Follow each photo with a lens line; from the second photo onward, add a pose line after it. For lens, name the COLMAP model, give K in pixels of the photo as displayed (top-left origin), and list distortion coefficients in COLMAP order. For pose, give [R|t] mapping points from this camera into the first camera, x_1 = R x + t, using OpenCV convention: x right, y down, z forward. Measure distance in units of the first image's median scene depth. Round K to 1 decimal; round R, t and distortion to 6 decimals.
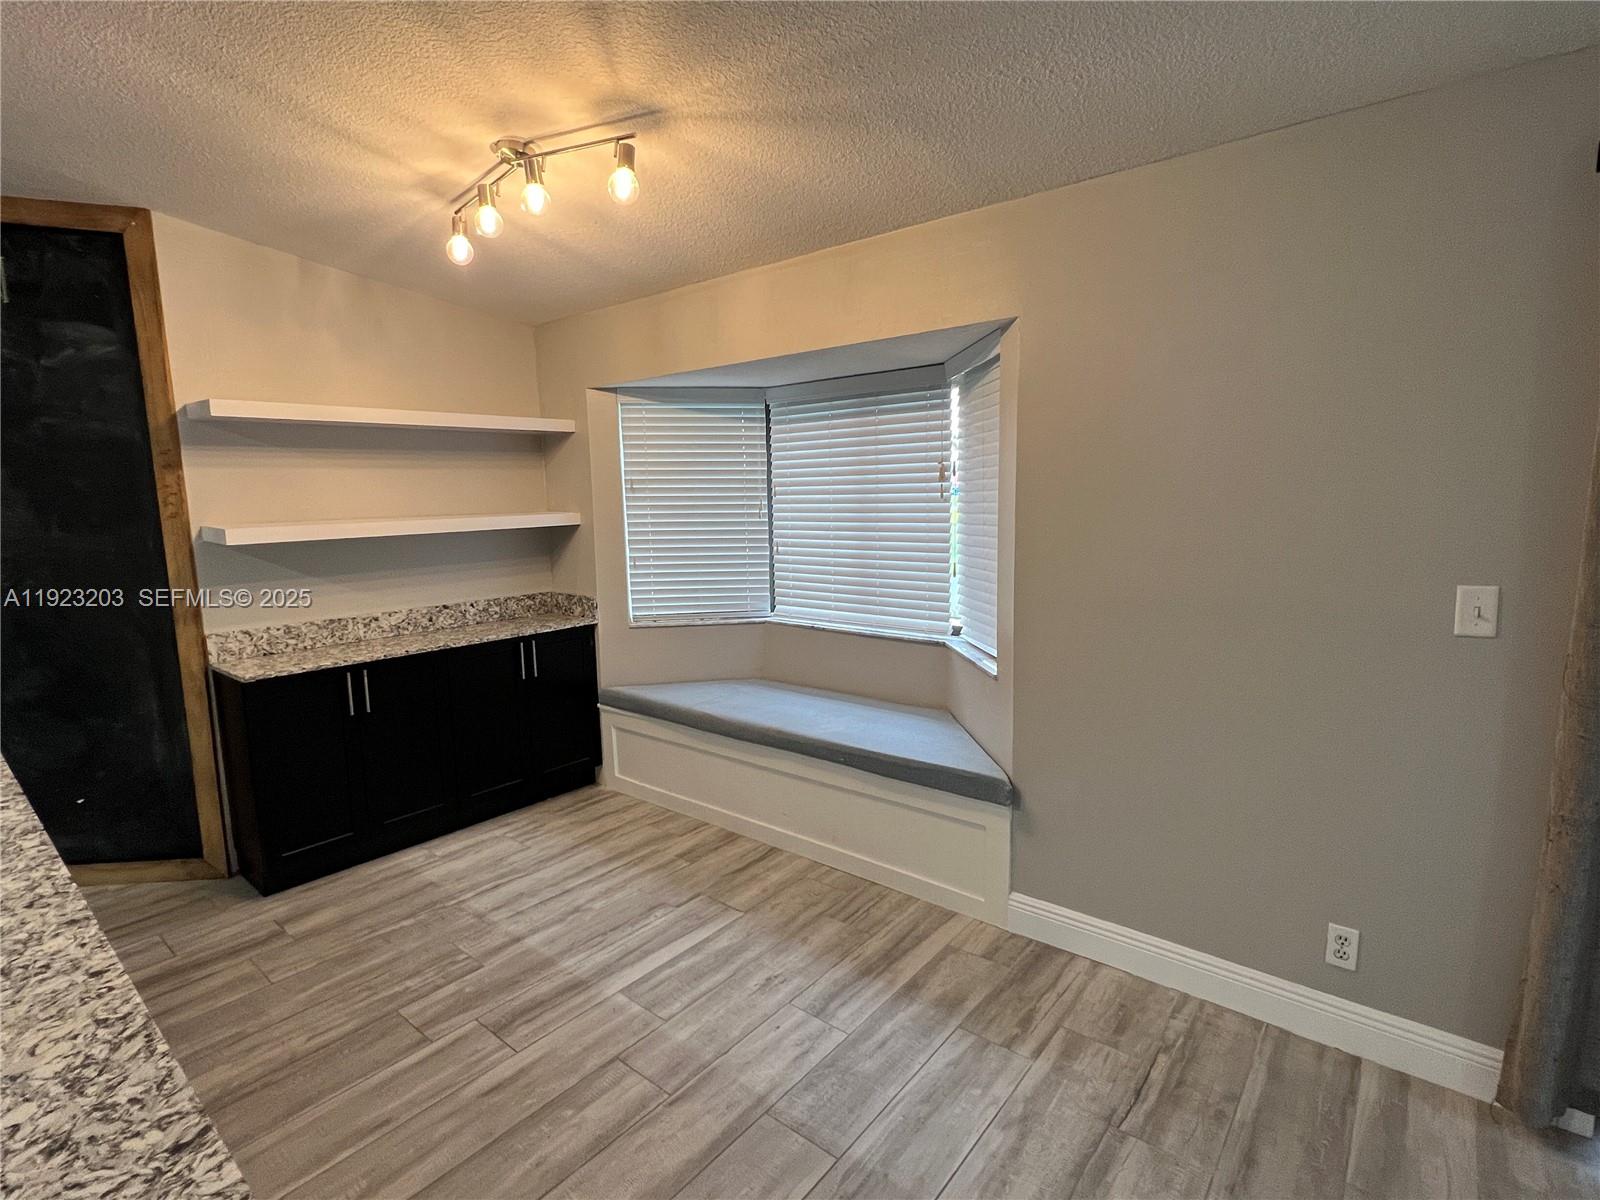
lens RADIAL K [[787.6, 0, 797.6], [0, 787.6, 603.6], [0, 0, 1]] dist [0.003559, -0.000990]
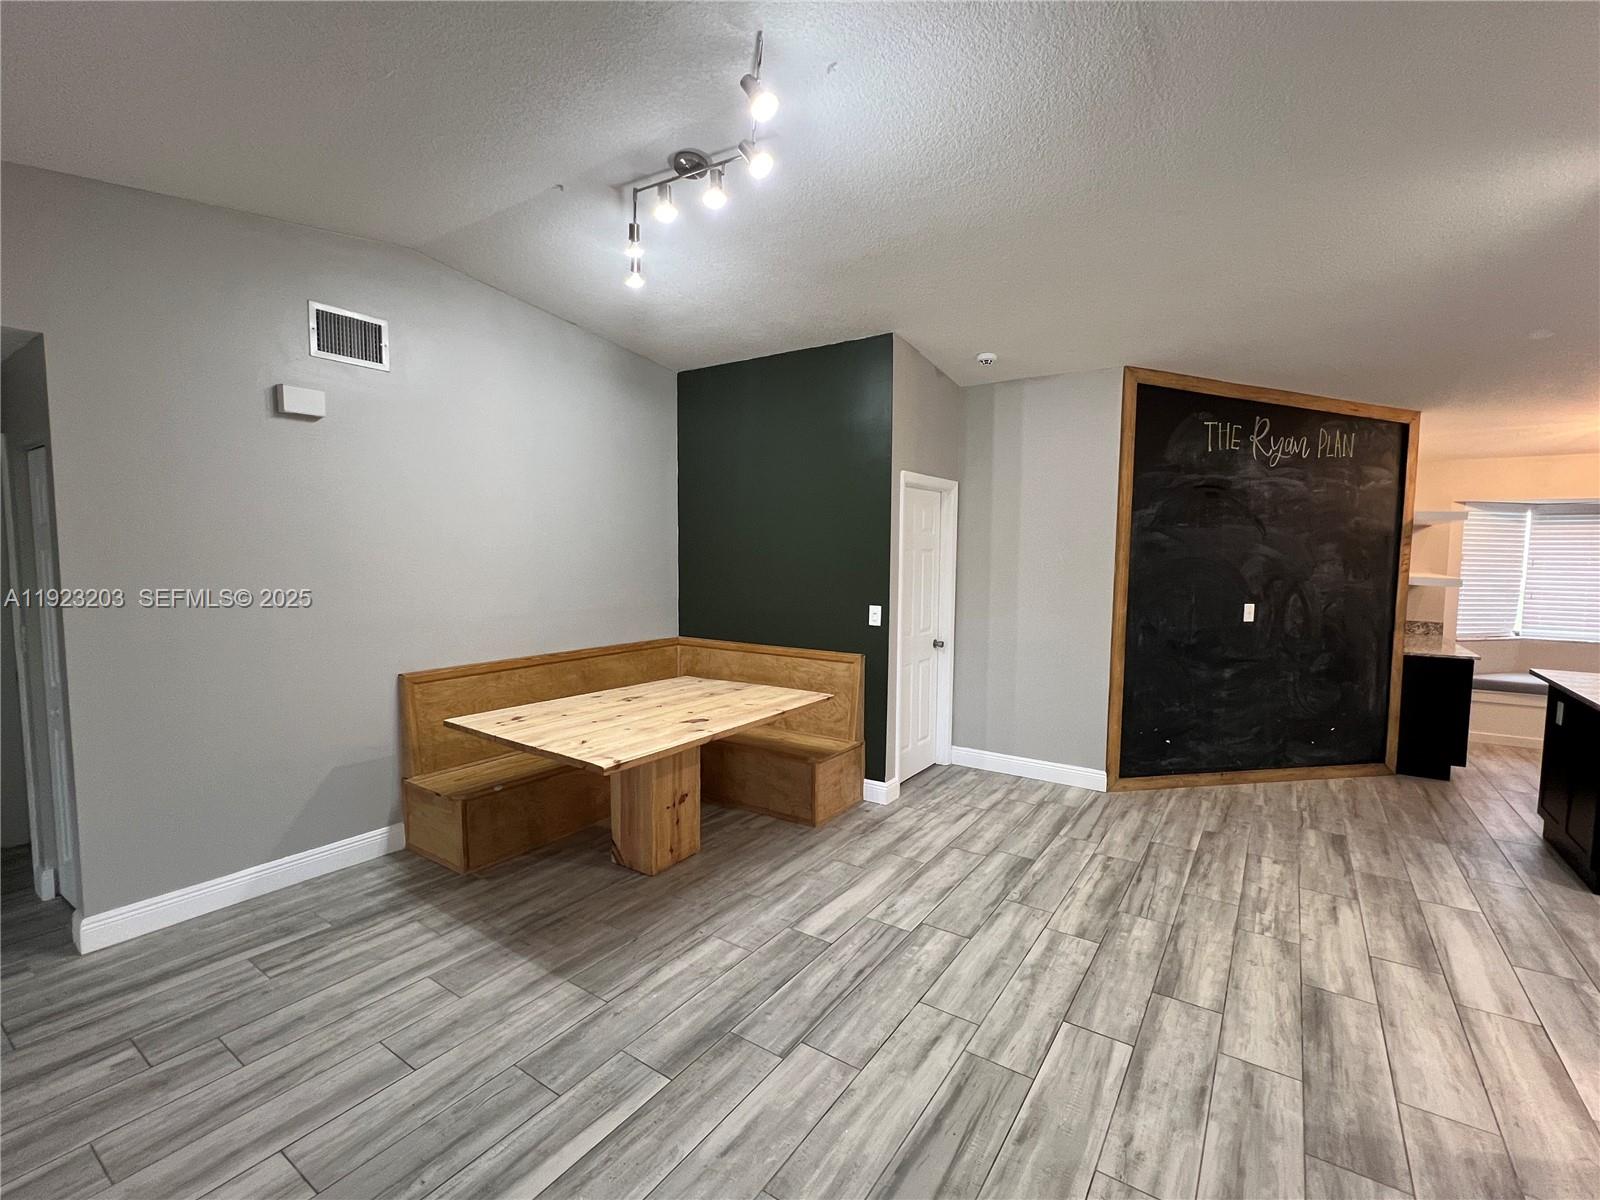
lens RADIAL K [[707.4, 0, 795.8], [0, 707.4, 601.7], [0, 0, 1]] dist [0.002812, -0.000439]
pose [[0.995427, 0.018731, 0.093676, -2.449924], [-0.011852, 0.997228, -0.073458, 0.104002], [-0.094792, 0.072012, 0.992889, -0.528949]]
